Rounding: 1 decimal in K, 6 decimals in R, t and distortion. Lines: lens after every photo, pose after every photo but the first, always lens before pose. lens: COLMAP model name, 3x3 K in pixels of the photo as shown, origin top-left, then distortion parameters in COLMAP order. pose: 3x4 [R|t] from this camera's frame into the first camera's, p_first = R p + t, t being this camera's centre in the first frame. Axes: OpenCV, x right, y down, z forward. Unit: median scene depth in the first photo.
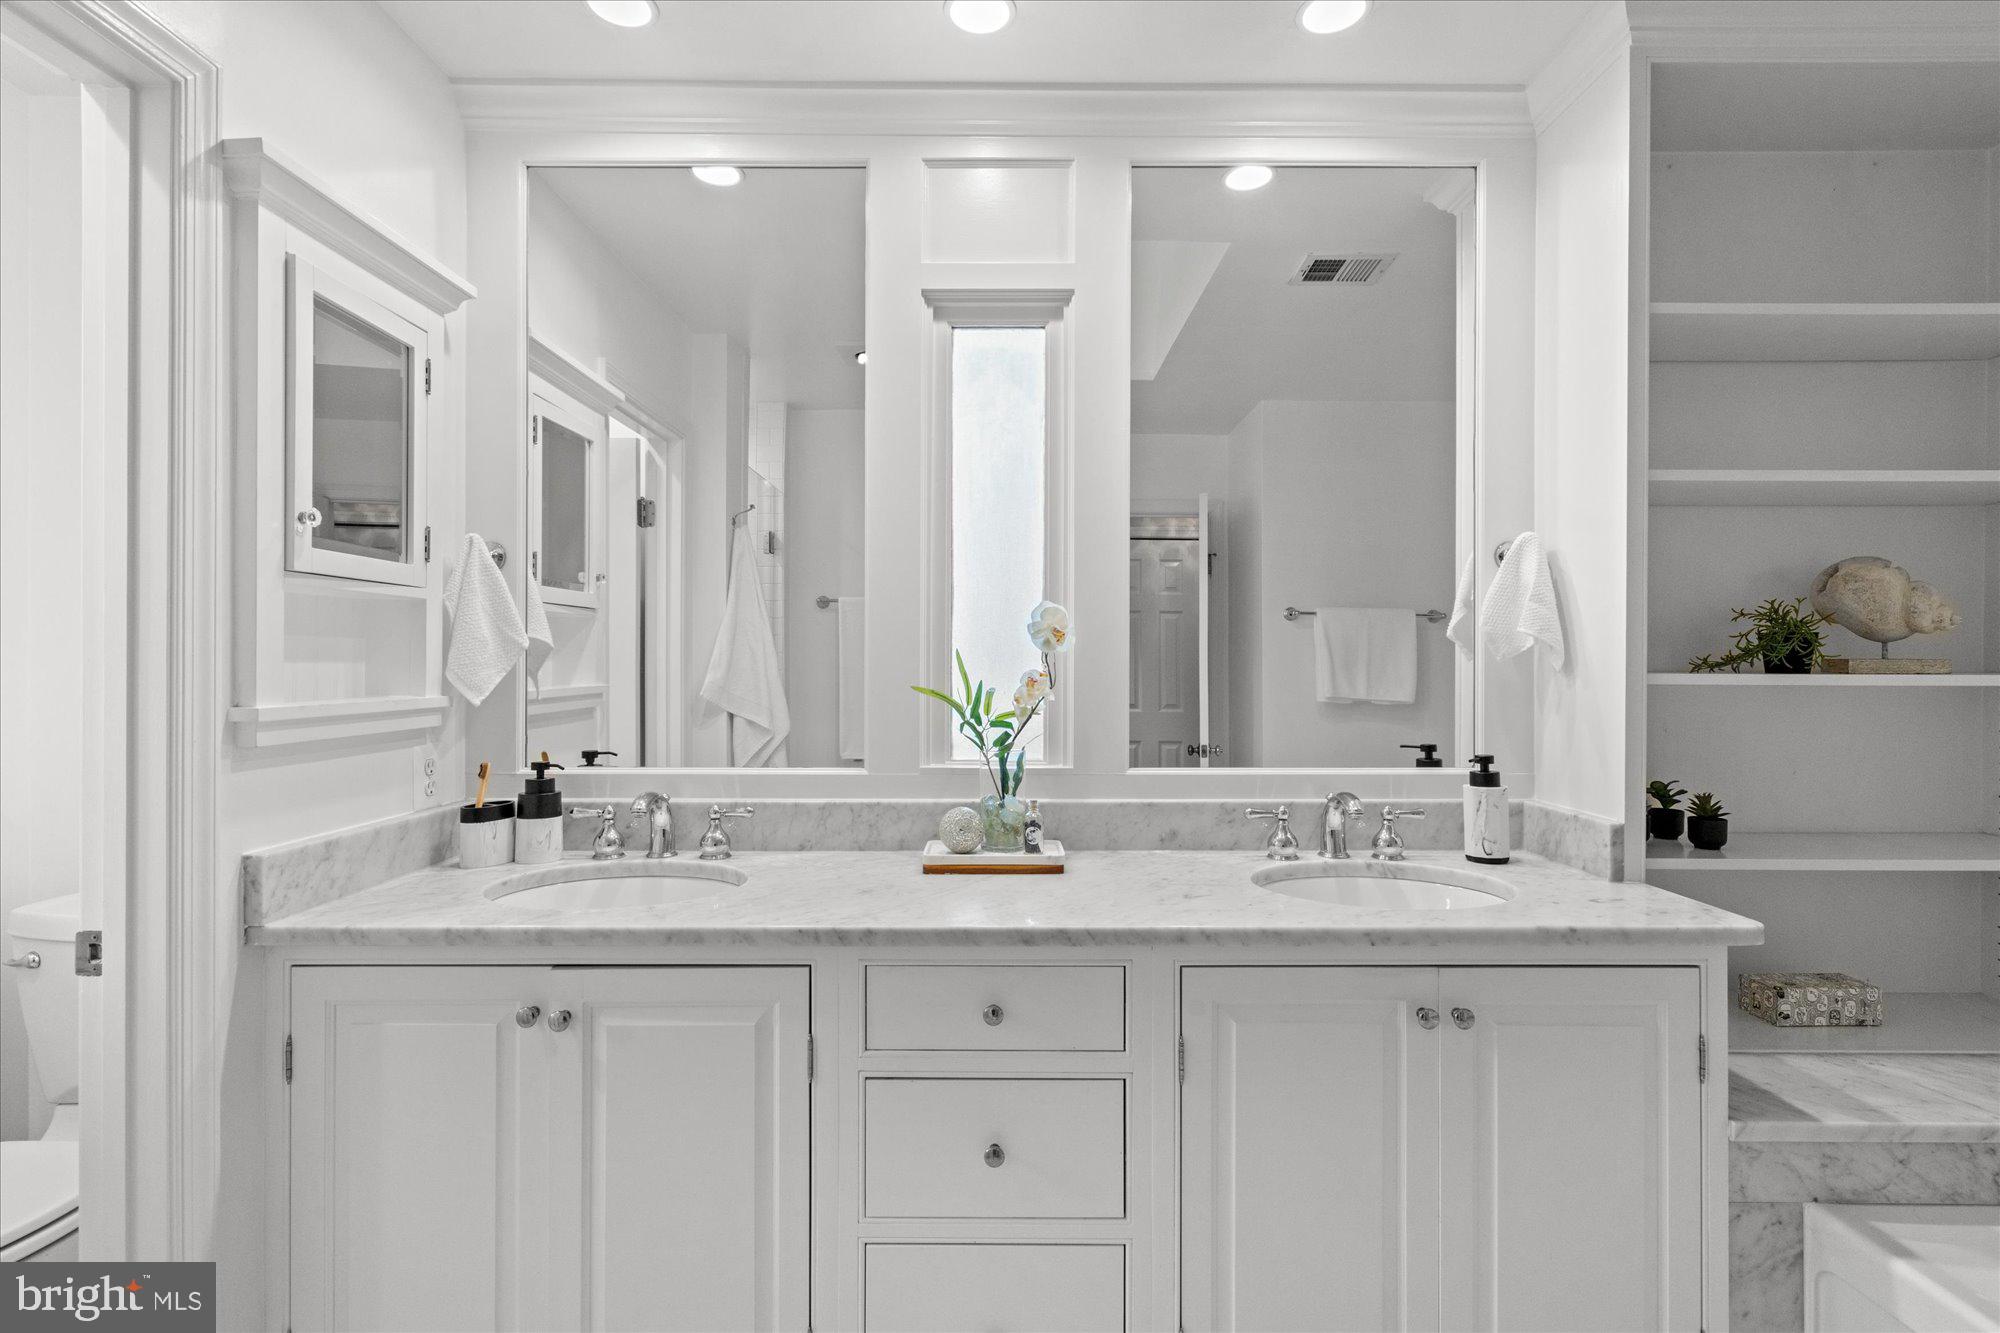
lens RADIAL K [[951.9, 0, 1000.2], [0, 951.9, 665.3], [0, 0, 1]] dist [0.003804, 0.000642]
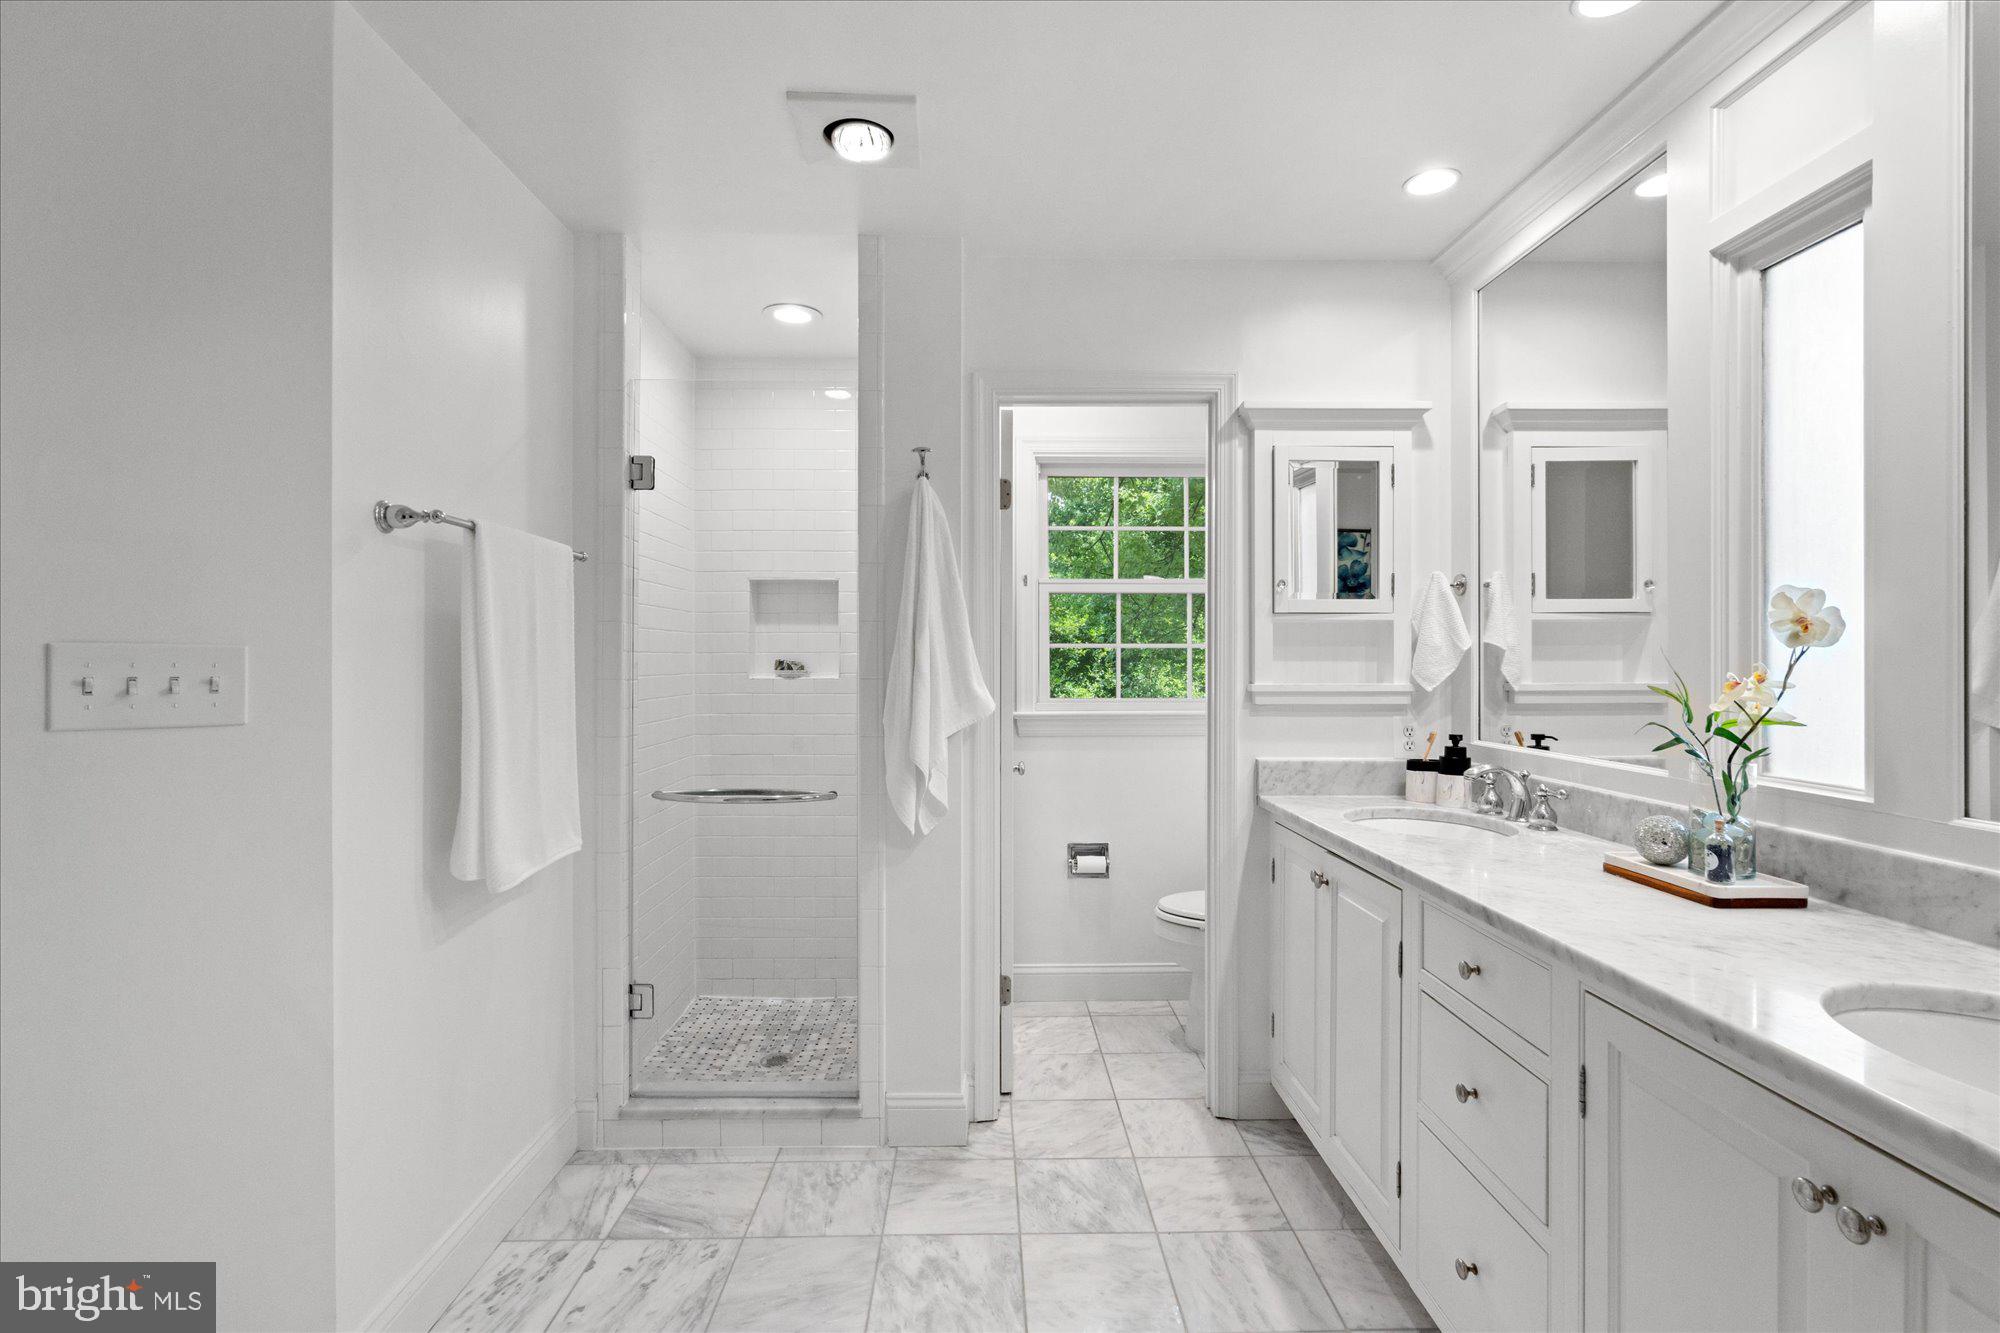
lens RADIAL K [[951.9, 0, 1009.2], [0, 951.9, 666.2], [0, 0, 1]] dist [0.003804, 0.000642]
pose [[0.017925, 0.003843, -0.999832, 0.875659], [-0.003220, 0.999988, 0.003786, 0.000570], [0.999834, 0.003151, 0.017937, 0.337613]]
